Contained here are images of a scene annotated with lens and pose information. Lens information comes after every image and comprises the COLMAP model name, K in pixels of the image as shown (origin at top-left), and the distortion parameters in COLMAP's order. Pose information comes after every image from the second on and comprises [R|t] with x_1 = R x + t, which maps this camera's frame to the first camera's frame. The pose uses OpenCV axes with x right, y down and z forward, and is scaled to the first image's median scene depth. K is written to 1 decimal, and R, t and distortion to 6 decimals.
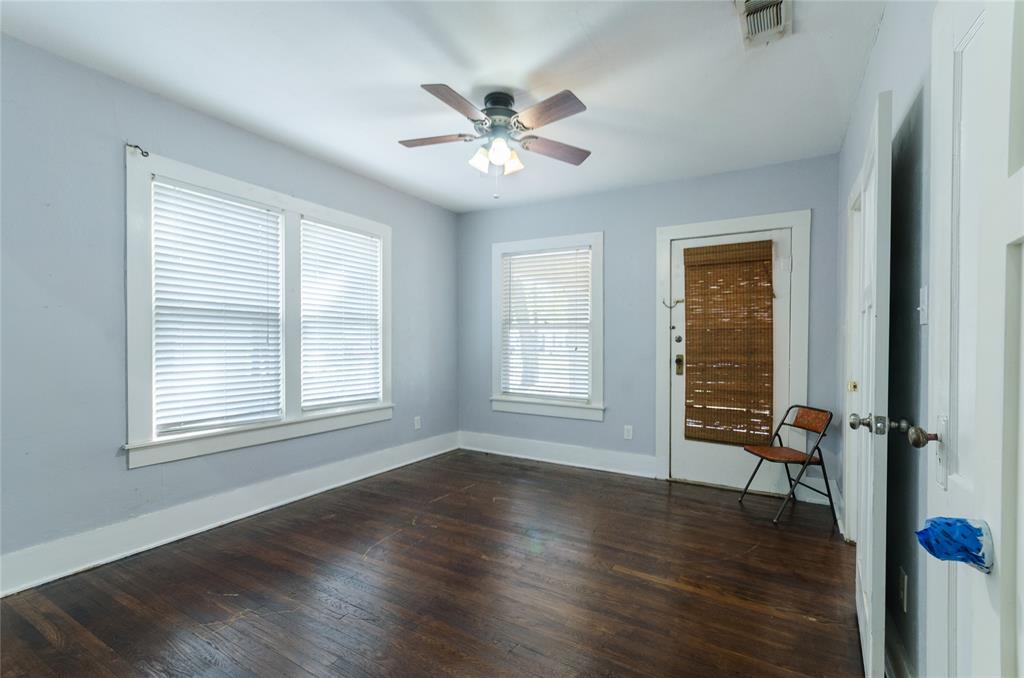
lens RADIAL K [[467.1, 0, 522.3], [0, 467.1, 345.0], [0, 0, 1]] dist [0.010311, 0.000089]
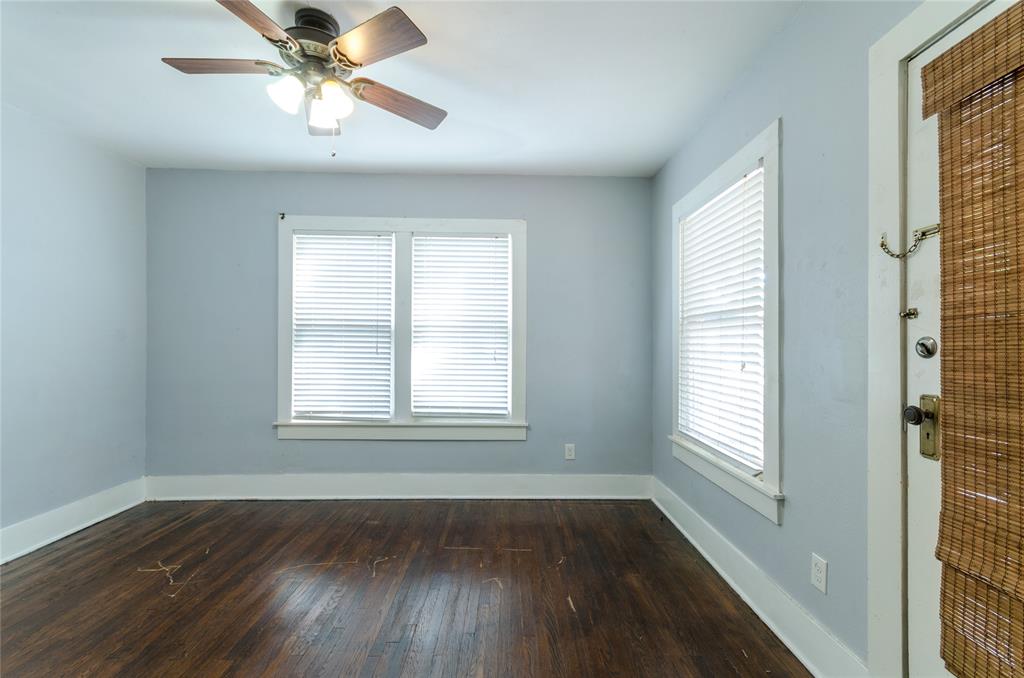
lens RADIAL K [[447.7, 0, 518.3], [0, 447.7, 346.6], [0, 0, 1]] dist [0.002614, 0.000292]
pose [[0.513671, -0.004472, -0.857976, 0.526600], [-0.012198, 0.999847, -0.012514, -0.007116], [0.857901, 0.016894, 0.513538, 0.683136]]
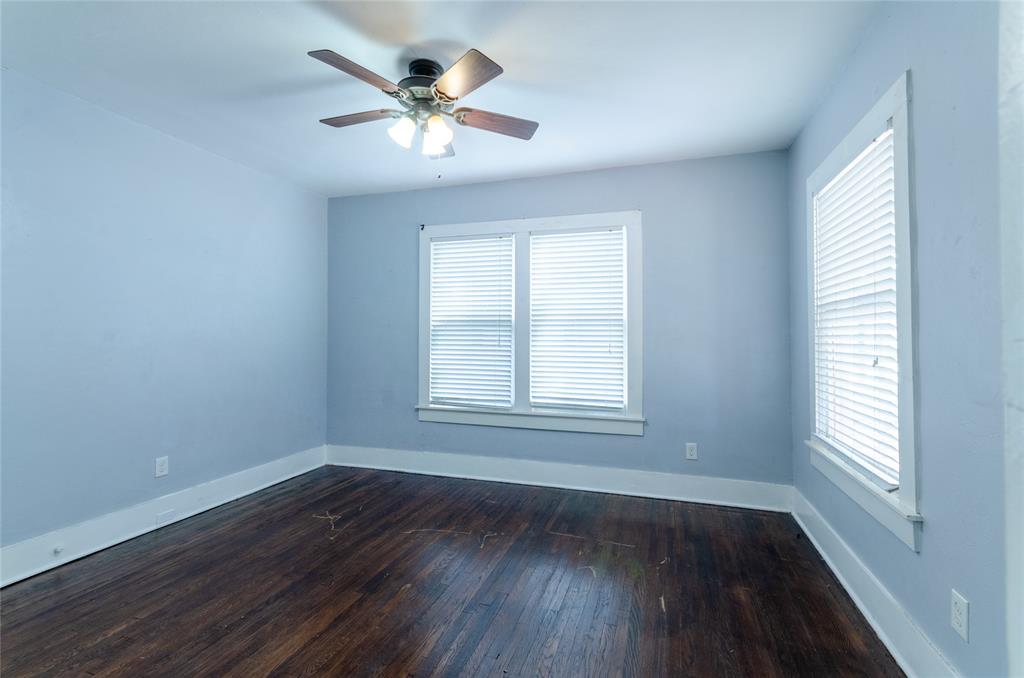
lens RADIAL K [[459.1, 0, 518.3], [0, 459.1, 331.1], [0, 0, 1]] dist [-0.000379, 0.003478]
pose [[0.203914, -0.024502, -0.978682, 0.602561], [-0.012786, 0.999535, -0.027688, -0.006803], [0.978905, 0.018160, 0.203505, 0.745696]]
